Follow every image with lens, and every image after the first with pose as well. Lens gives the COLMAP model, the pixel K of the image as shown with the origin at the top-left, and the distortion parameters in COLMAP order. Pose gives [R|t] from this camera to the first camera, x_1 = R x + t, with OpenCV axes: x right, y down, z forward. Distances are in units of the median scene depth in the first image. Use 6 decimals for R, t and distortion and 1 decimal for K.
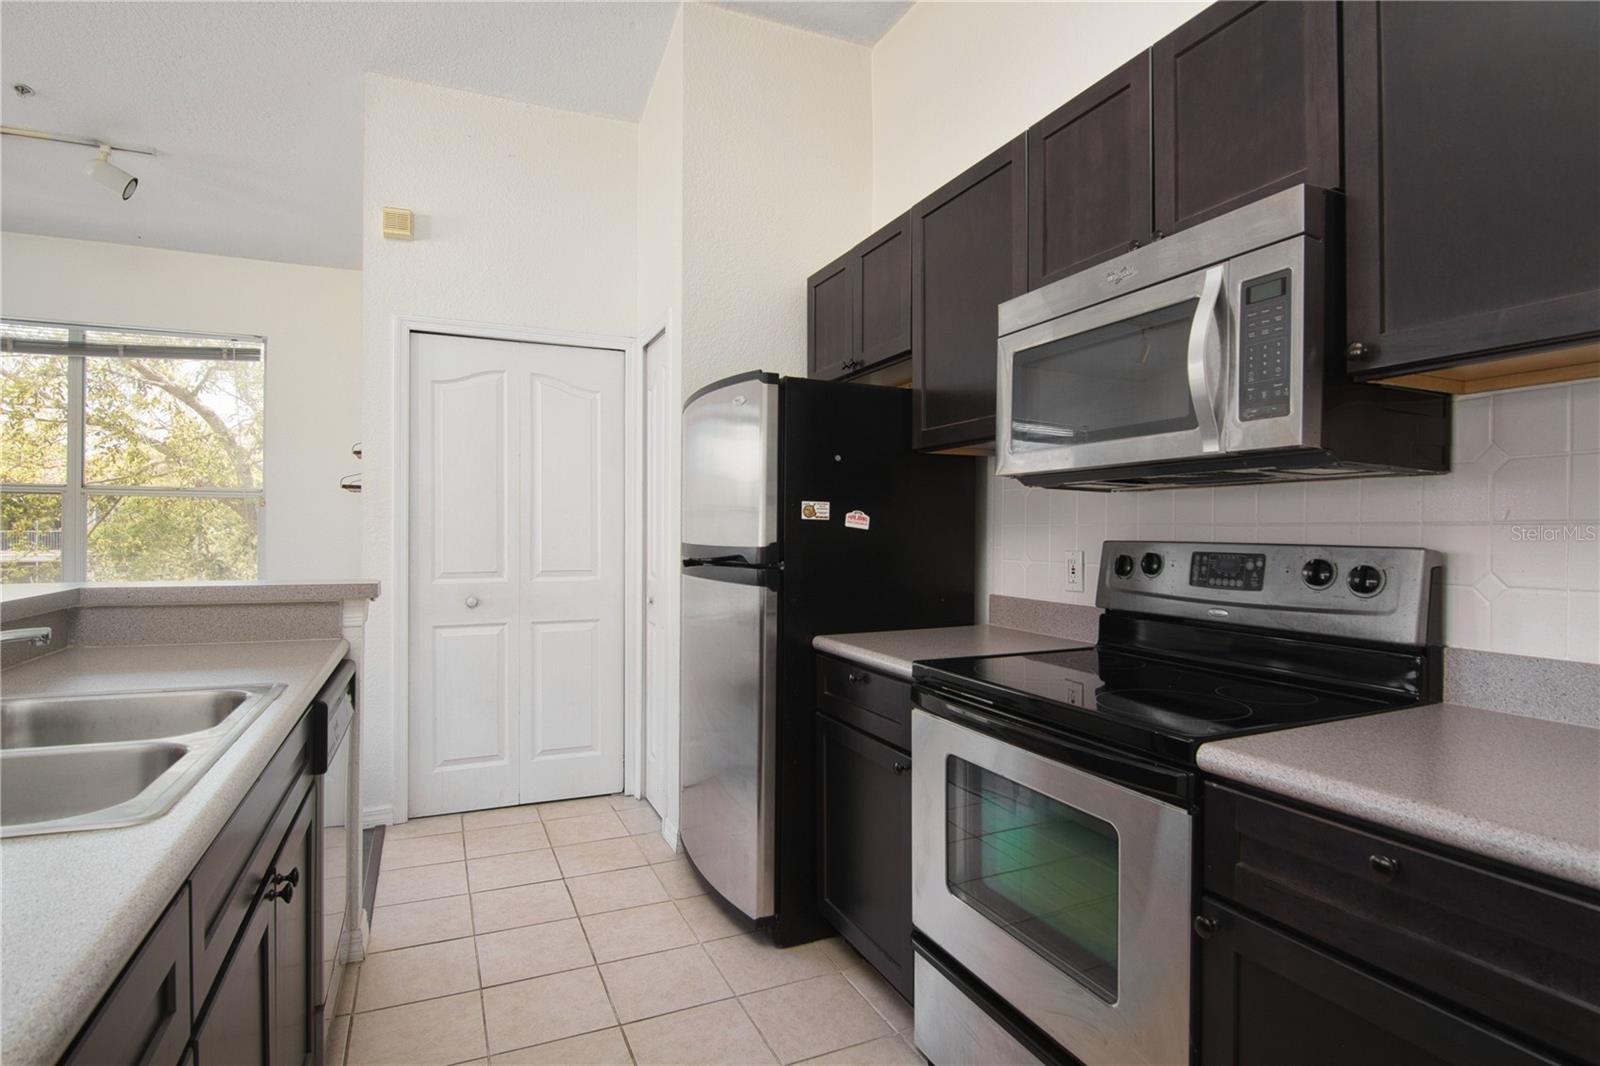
lens RADIAL K [[810.0, 0, 791.7], [0, 810.0, 530.6], [0, 0, 1]] dist [-0.001096, -0.012780]
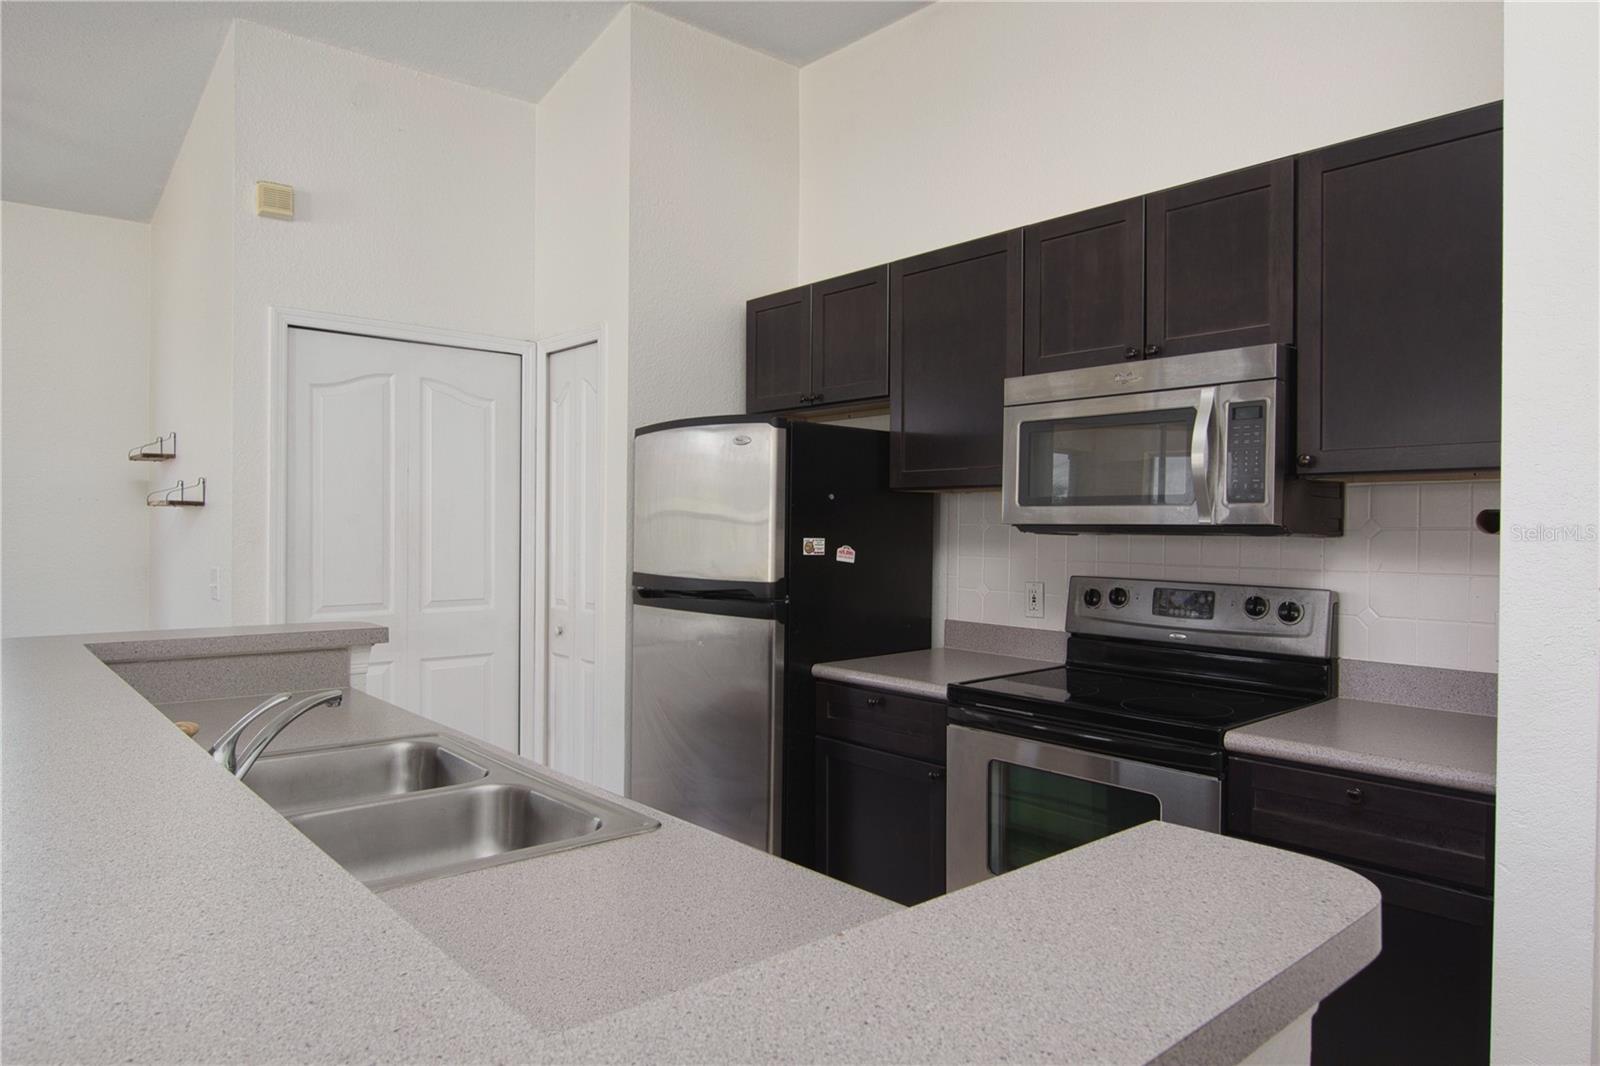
lens RADIAL K [[990.2, 0, 800.0], [0, 990.2, 533.0], [0, 0, 1]] dist [-0.000373, -0.000727]
pose [[0.955869, 0.001389, 0.293792, -0.465640], [-0.003860, 0.999962, 0.007832, -0.066375], [-0.293769, -0.008620, 0.955837, -0.298697]]
